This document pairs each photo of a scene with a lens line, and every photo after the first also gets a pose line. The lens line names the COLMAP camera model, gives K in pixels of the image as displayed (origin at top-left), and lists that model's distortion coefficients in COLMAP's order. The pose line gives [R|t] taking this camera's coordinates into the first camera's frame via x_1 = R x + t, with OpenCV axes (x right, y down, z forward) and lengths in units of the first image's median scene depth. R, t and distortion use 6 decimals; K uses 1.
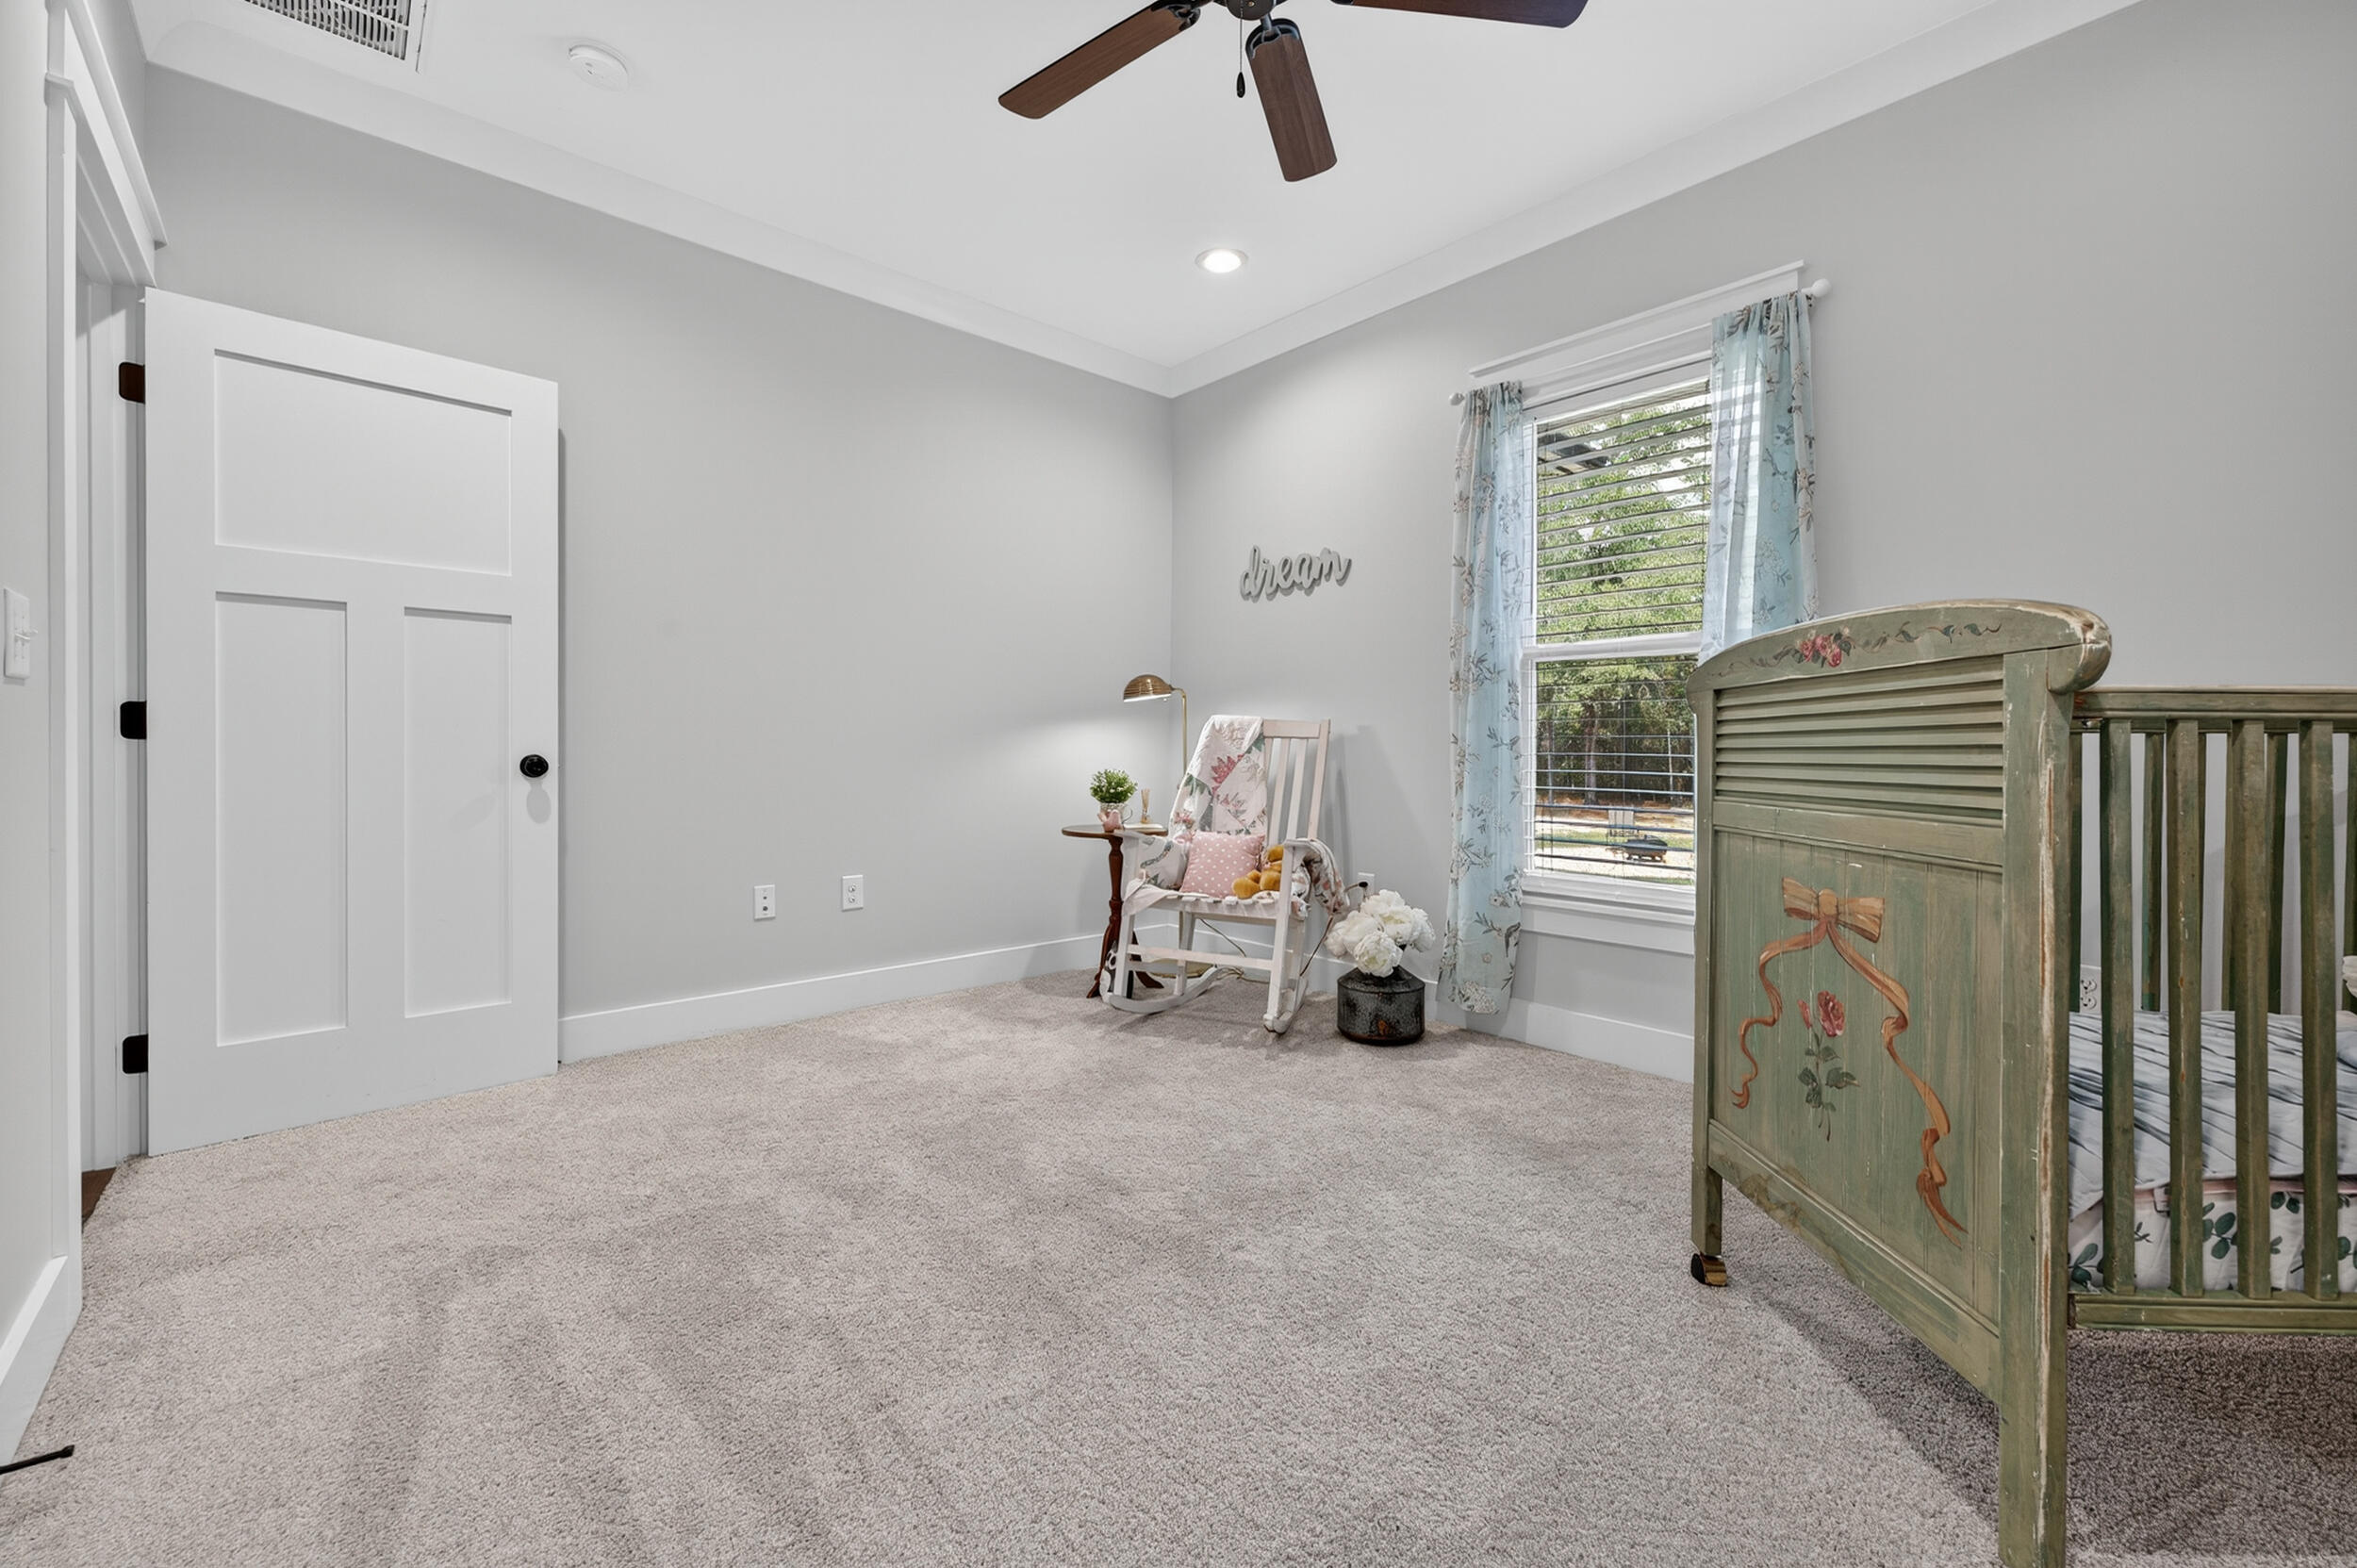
lens RADIAL K [[942.2, 0, 1185.8], [0, 942.2, 761.5], [0, 0, 1]] dist [-0.000848, 0.002042]
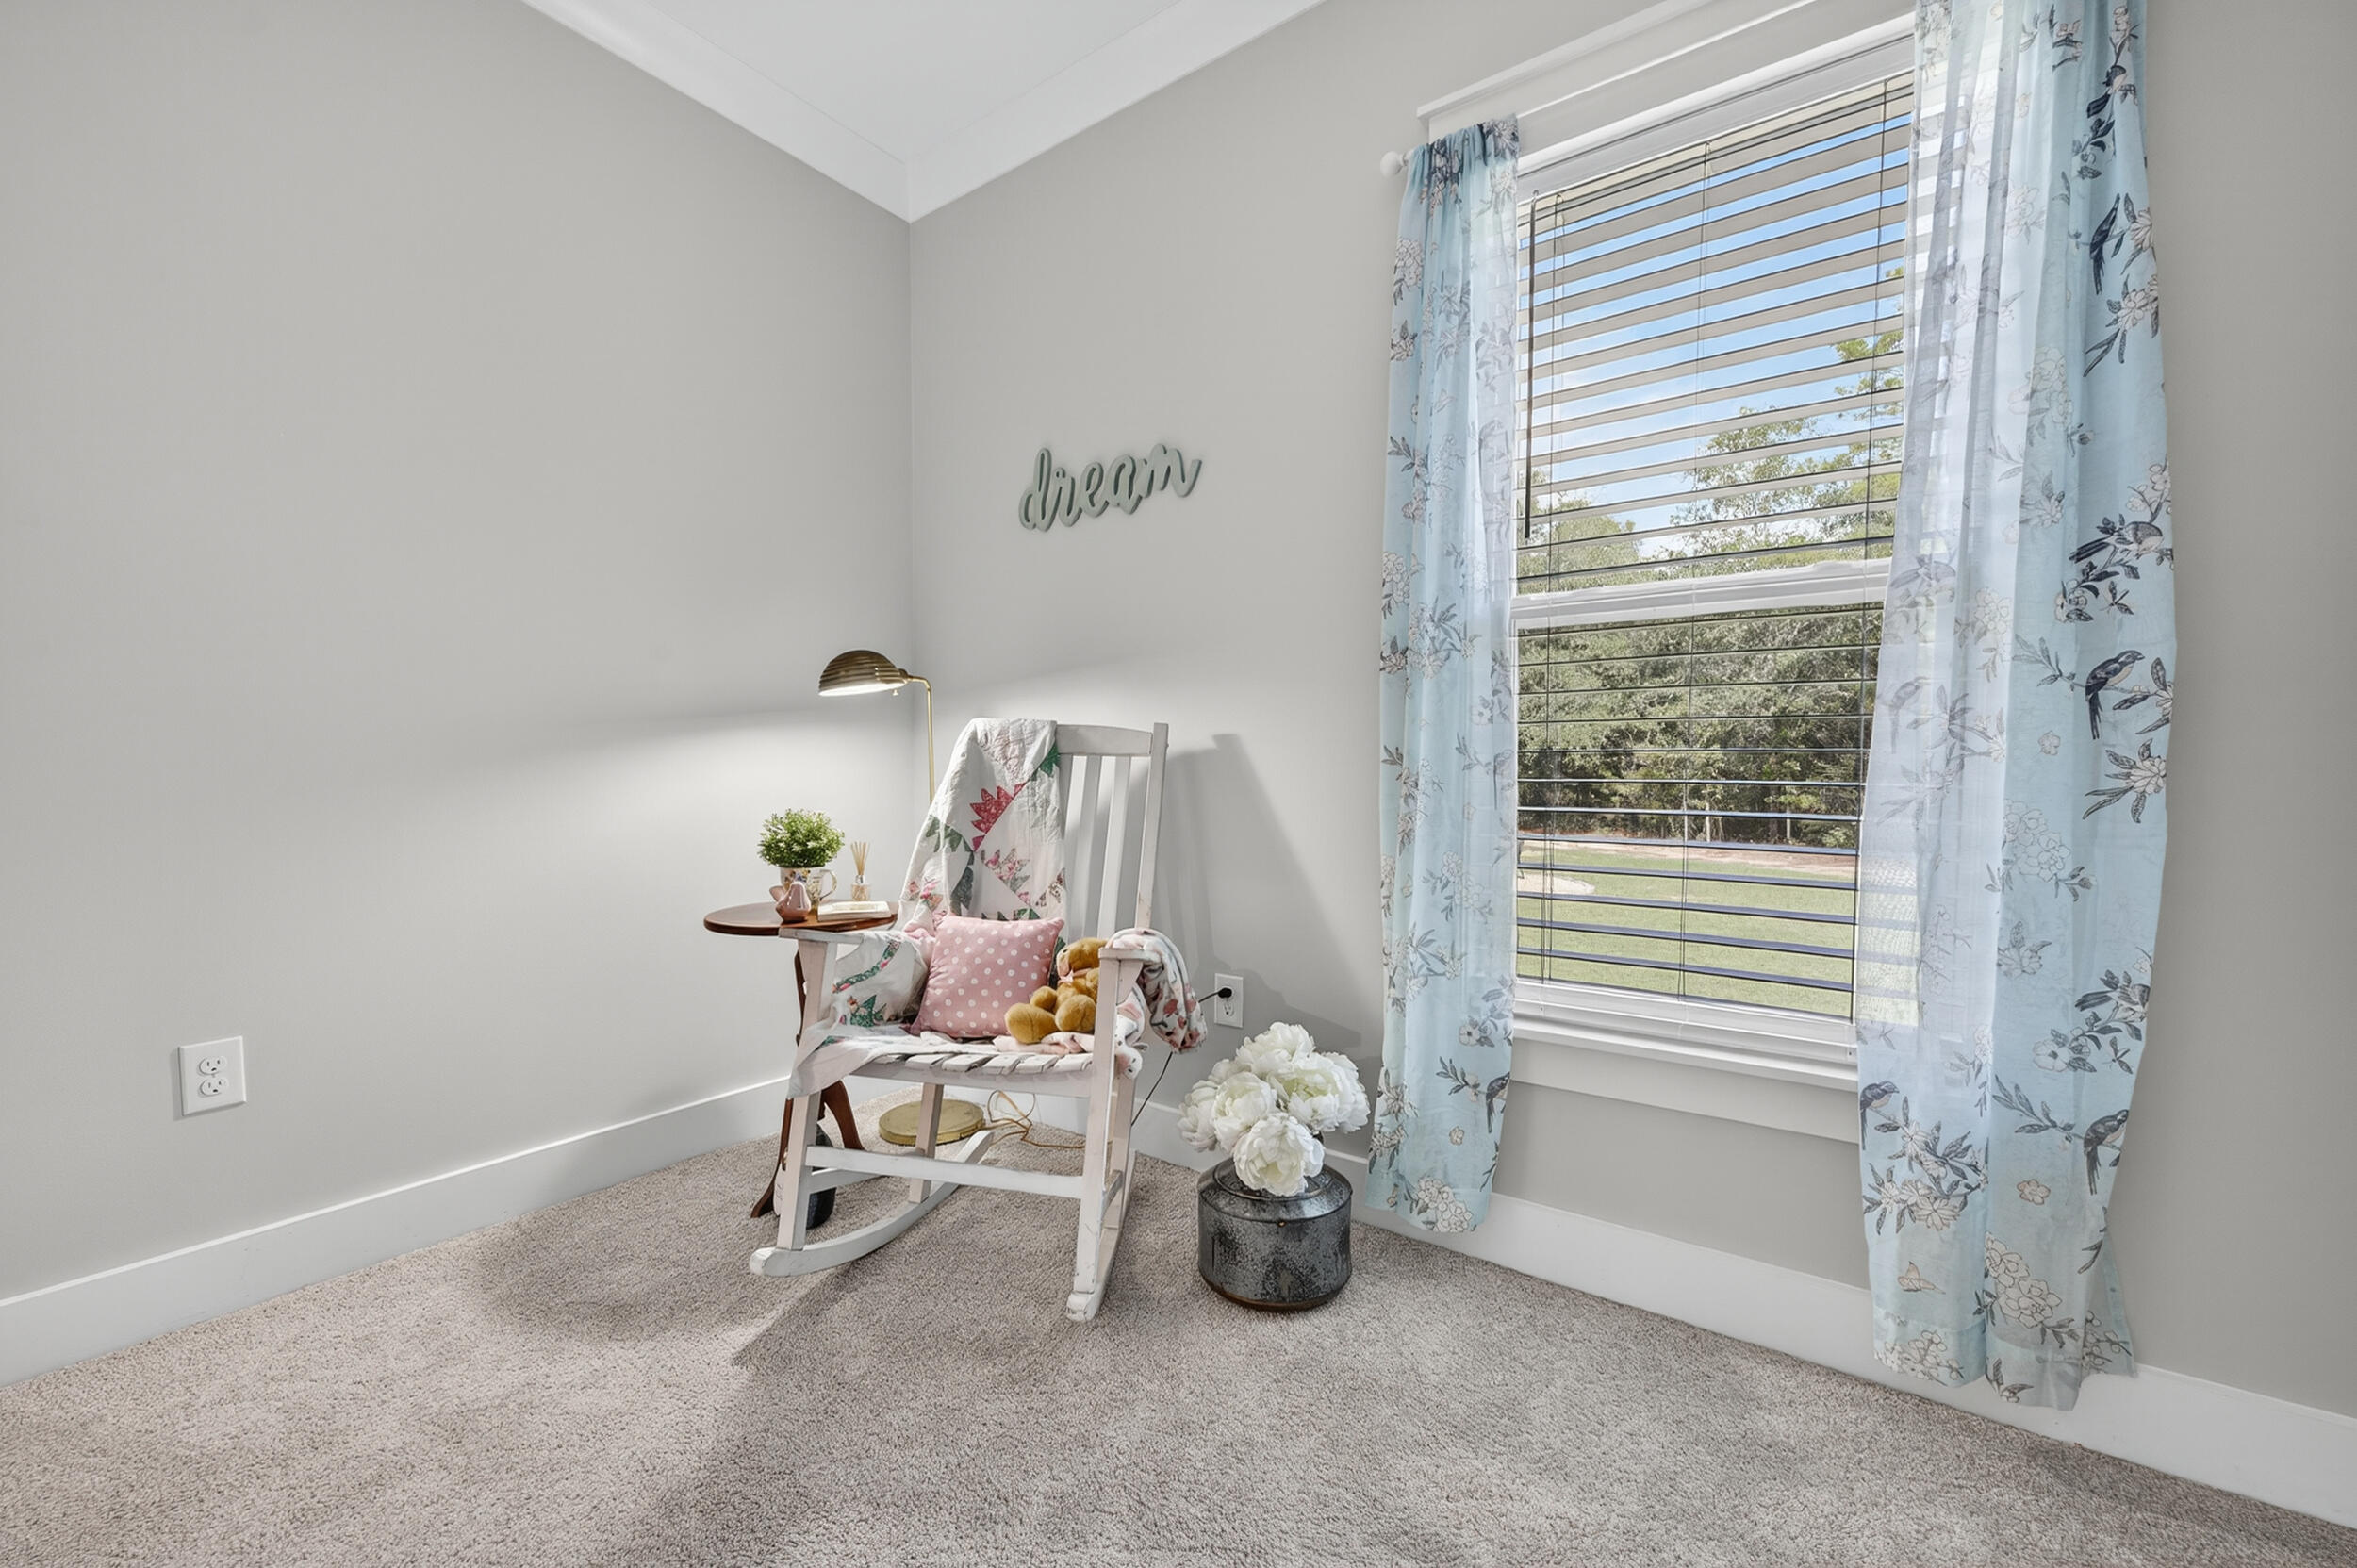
lens RADIAL K [[942.2, 0, 1177.9], [0, 942.2, 774.6], [0, 0, 1]] dist [-0.000848, 0.002042]
pose [[0.976619, -0.007640, 0.214841, 0.028698], [0.009005, 0.999945, -0.005376, -0.008903], [-0.214788, 0.007185, 0.976634, 0.418061]]
